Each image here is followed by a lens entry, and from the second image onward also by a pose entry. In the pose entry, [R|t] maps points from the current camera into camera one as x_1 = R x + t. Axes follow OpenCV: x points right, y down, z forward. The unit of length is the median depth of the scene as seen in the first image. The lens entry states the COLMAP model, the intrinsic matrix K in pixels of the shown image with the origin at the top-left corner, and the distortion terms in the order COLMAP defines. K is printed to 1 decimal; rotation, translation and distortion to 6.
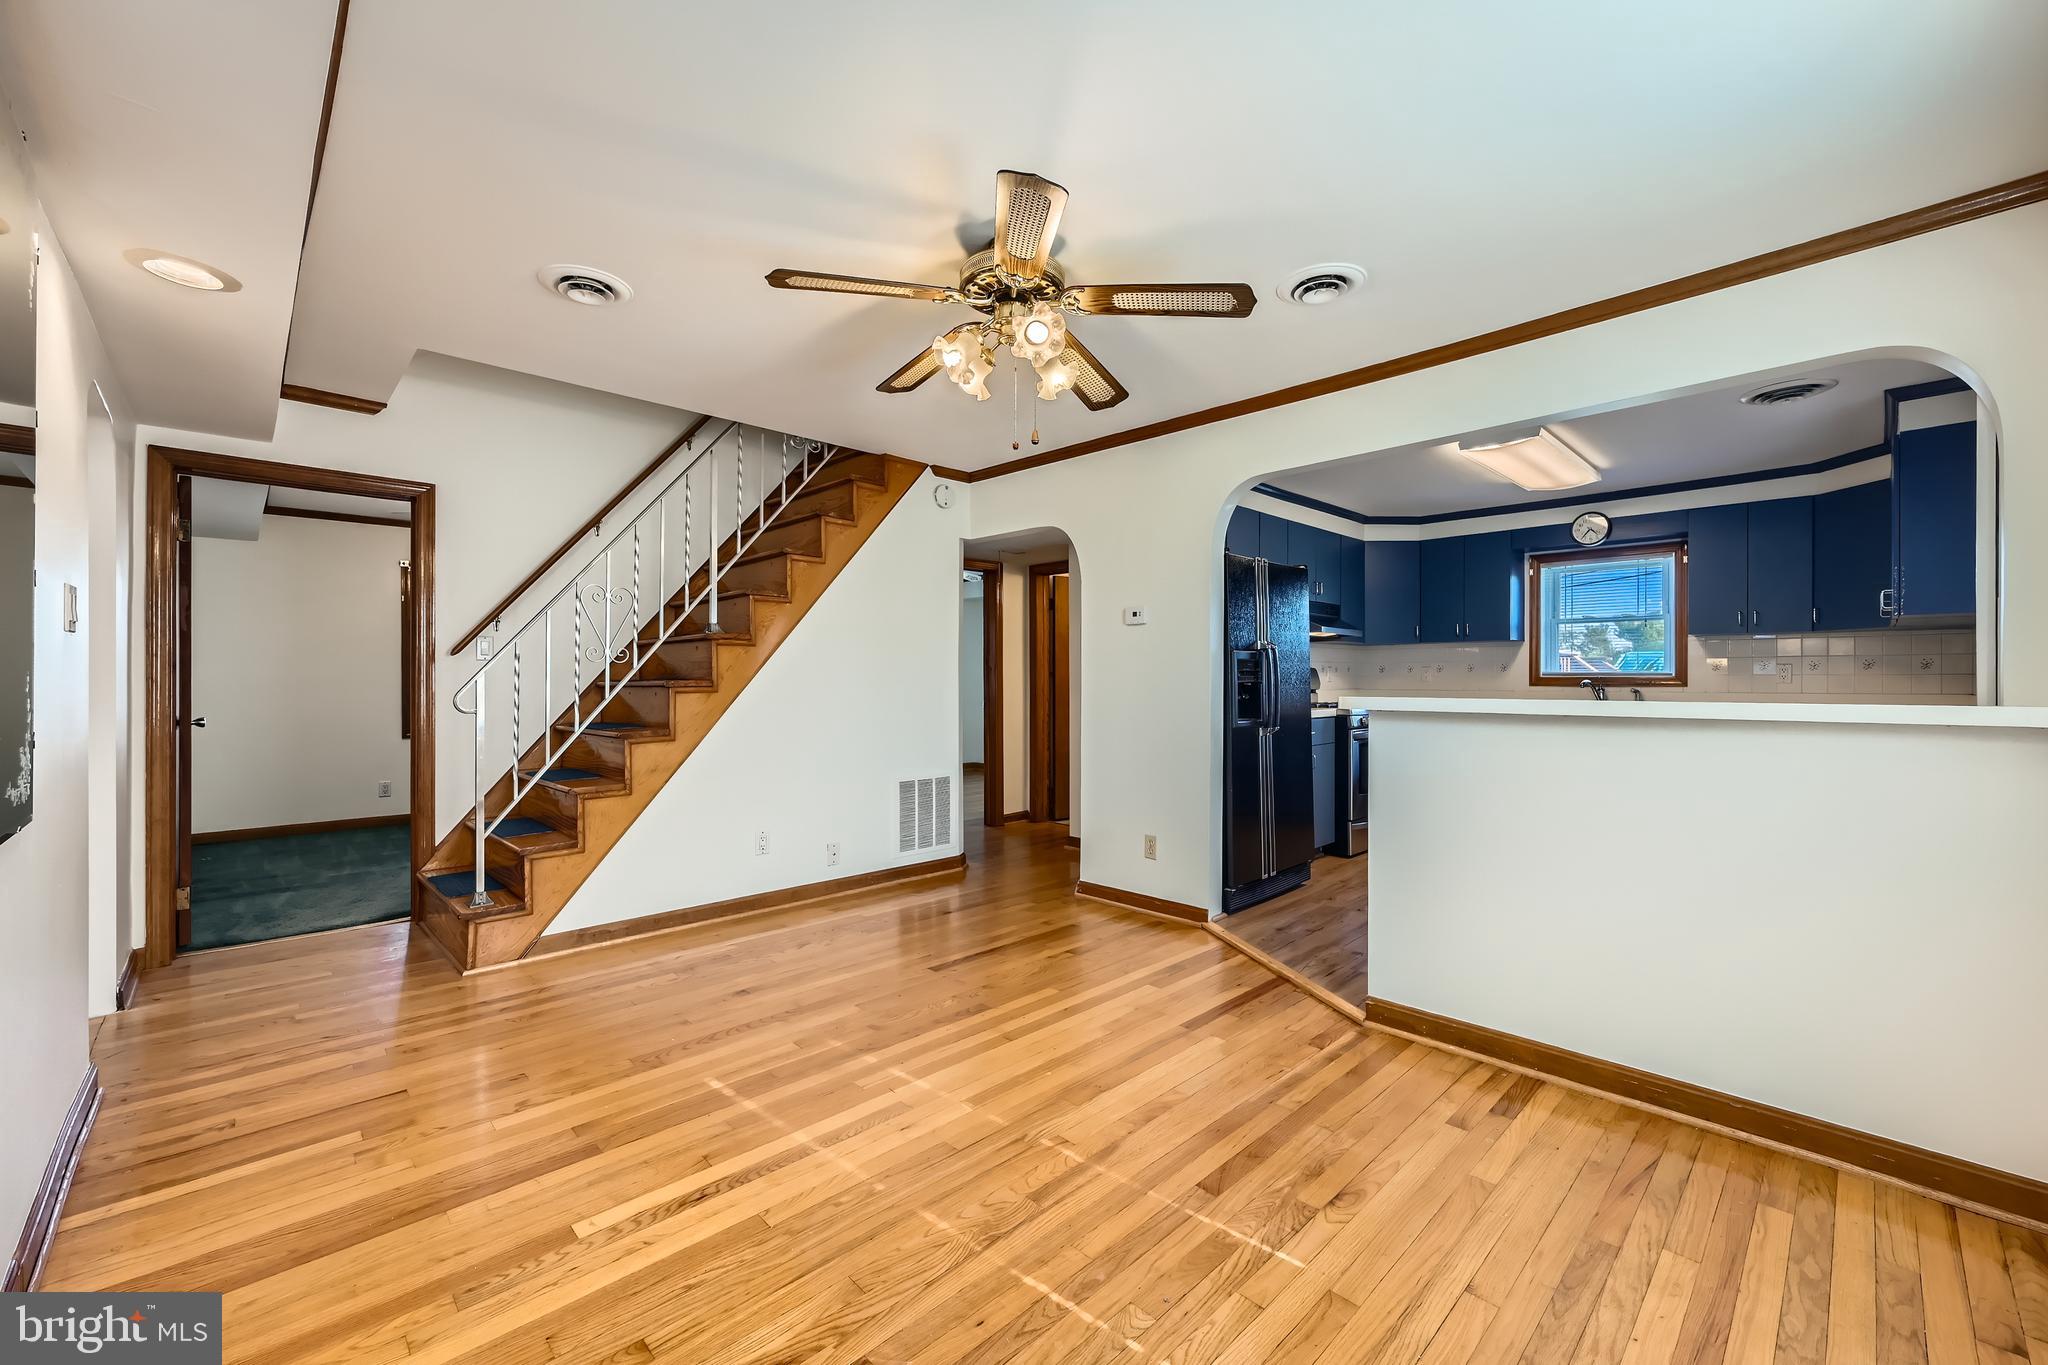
lens RADIAL K [[816.5, 0, 1025.9], [0, 816.5, 678.3], [0, 0, 1]] dist [-0.002883, 0.000951]
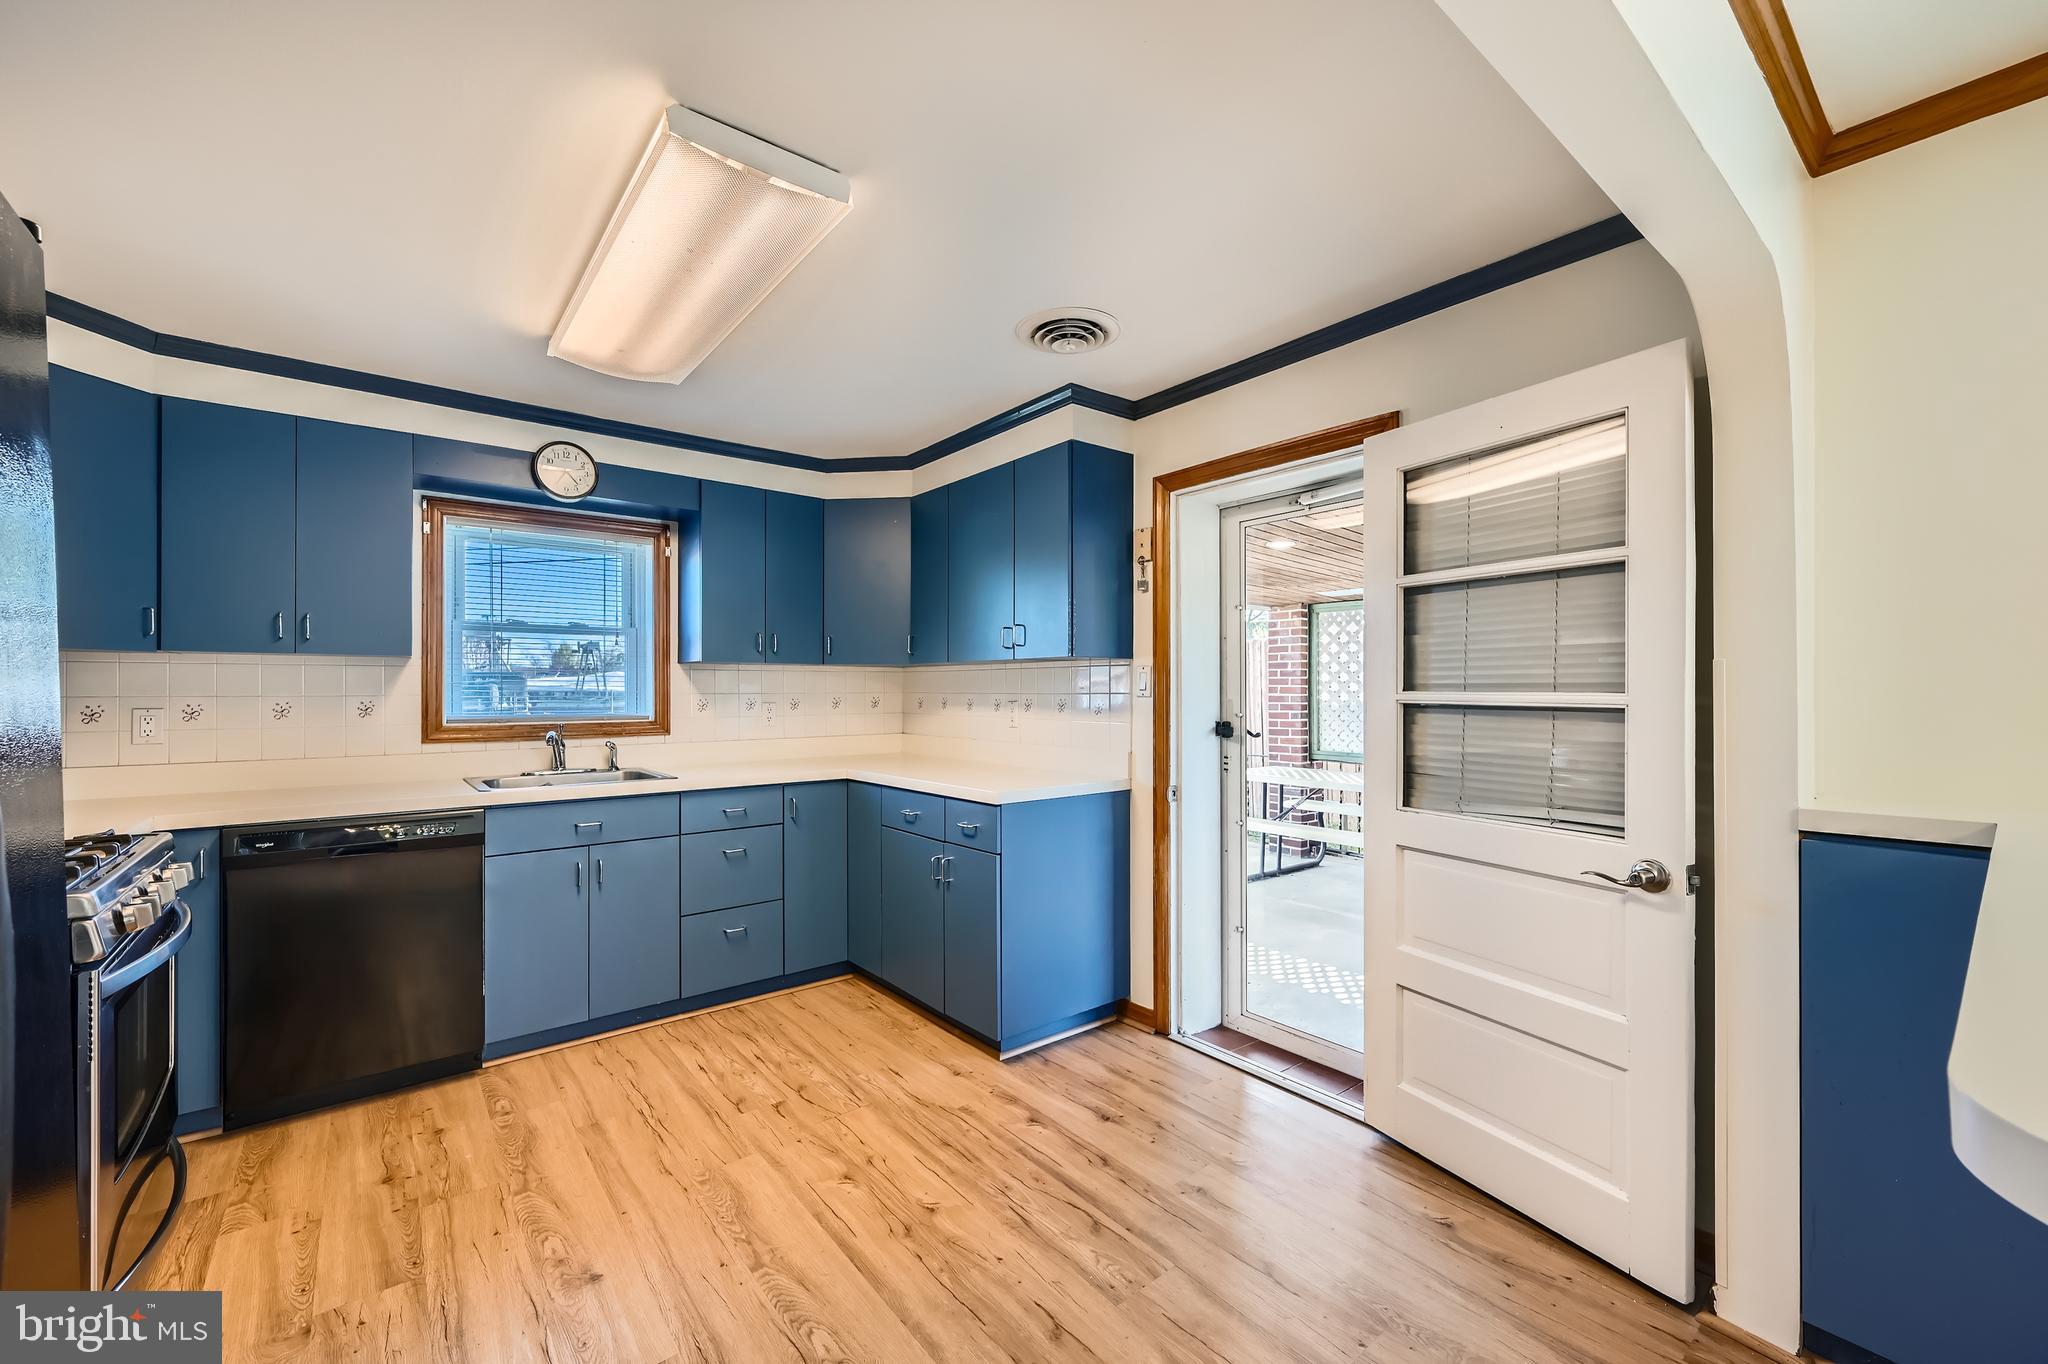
lens RADIAL K [[816.5, 0, 1028.0], [0, 816.5, 684.9], [0, 0, 1]] dist [-0.002883, 0.000951]
pose [[0.084174, 0.005389, 0.996436, 0.138698], [-0.000618, 0.999985, -0.005356, -0.027820], [-0.996451, -0.000165, 0.084177, 0.616511]]
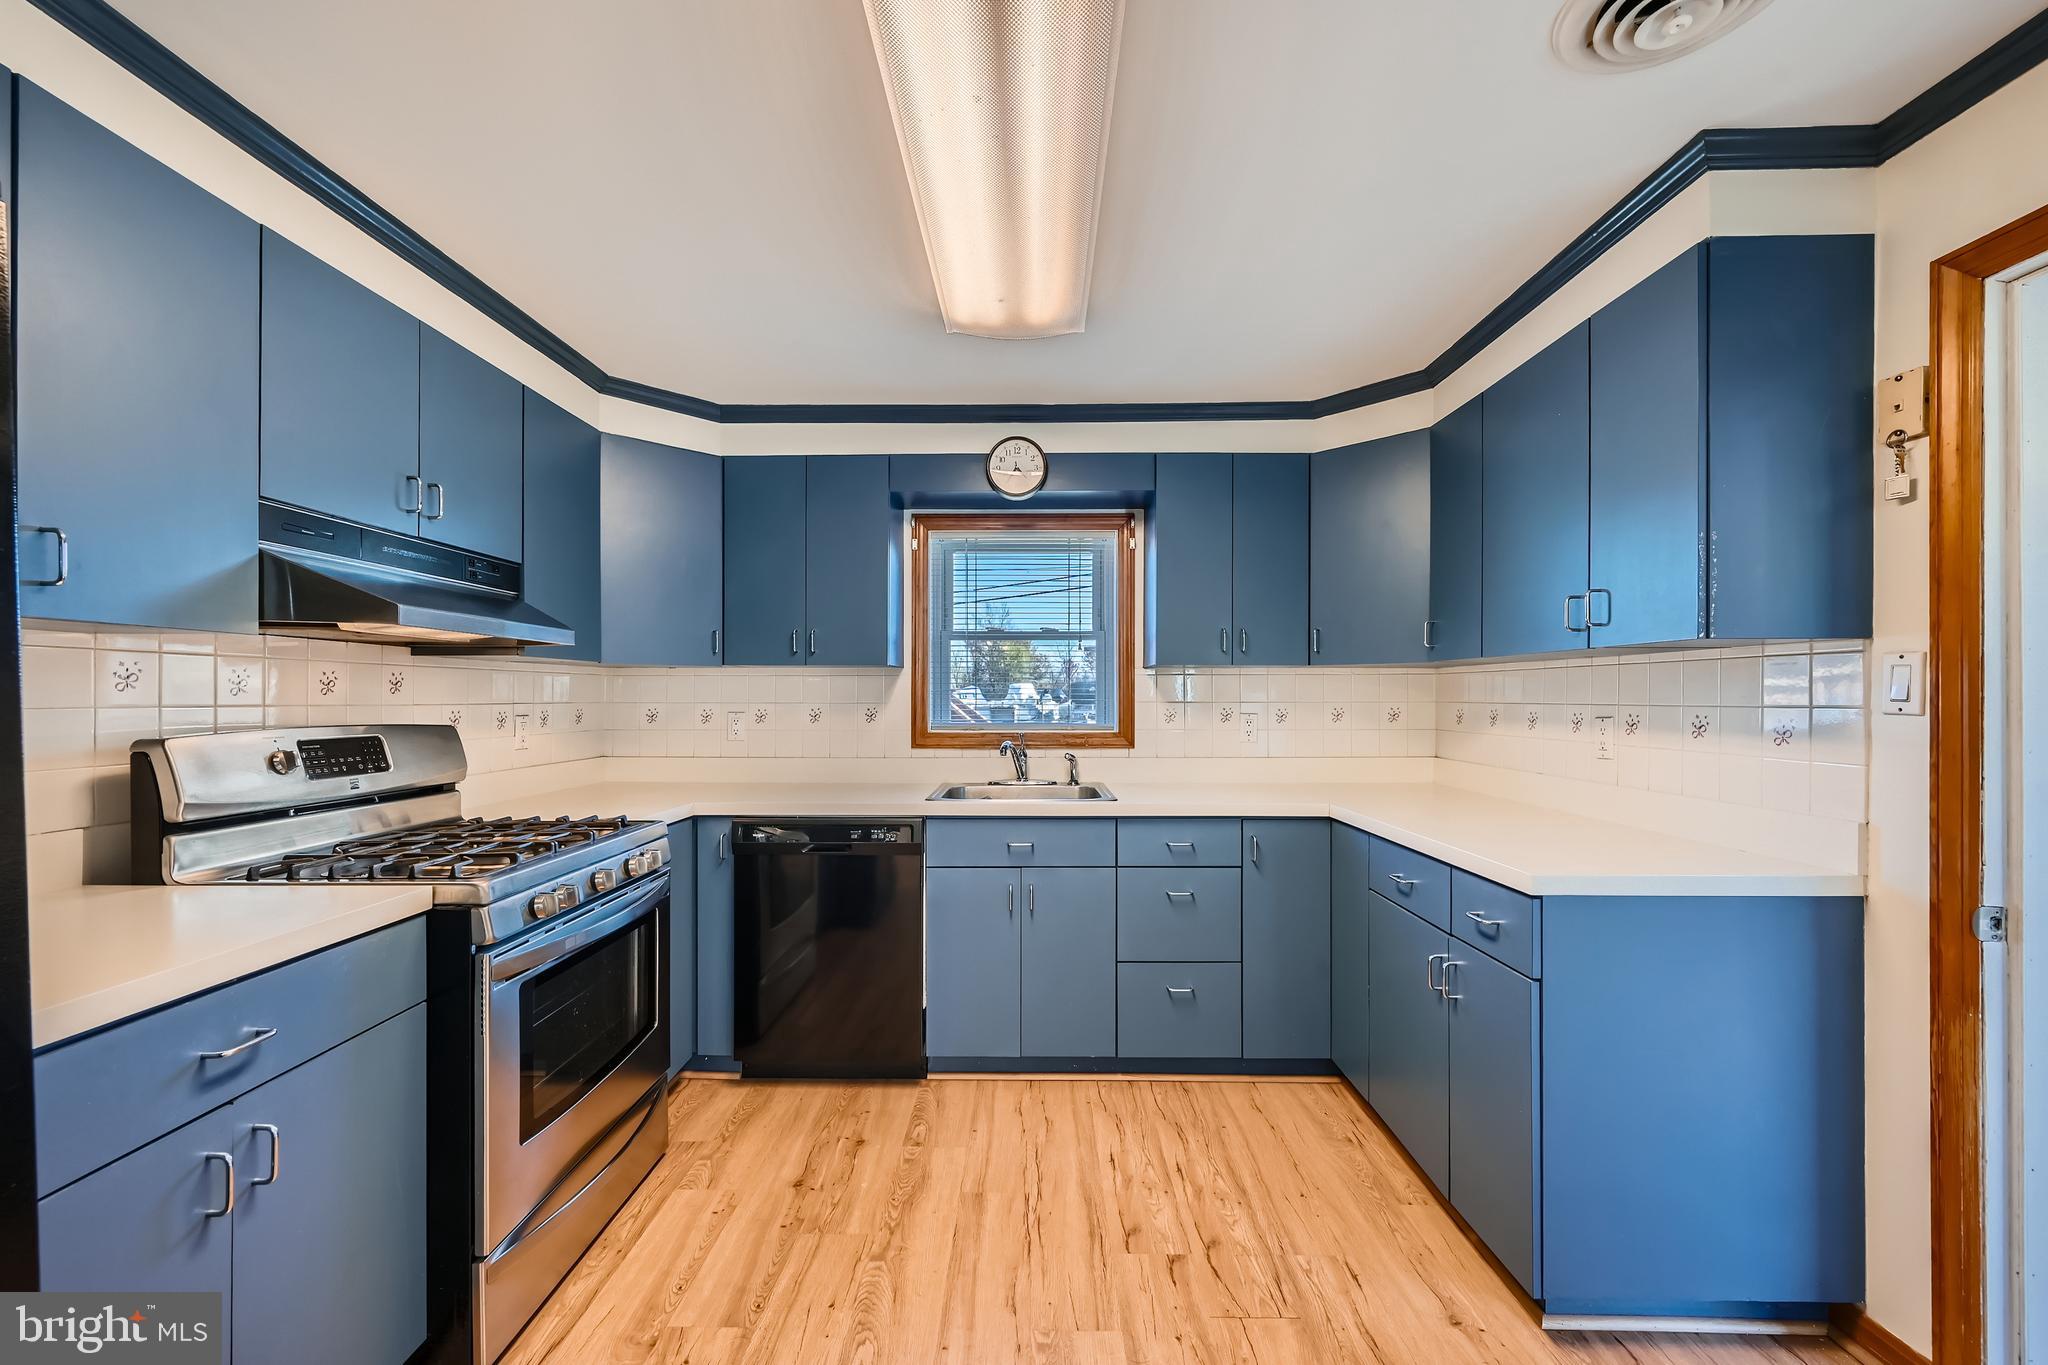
lens RADIAL K [[816.5, 0, 1022.3], [0, 816.5, 694.7], [0, 0, 1]] dist [-0.002883, 0.000951]
pose [[0.707572, 0.000829, 0.706641, 0.300585], [-0.000783, 1.000000, -0.000389, -0.029018], [-0.706641, -0.000278, 0.707572, 0.599575]]
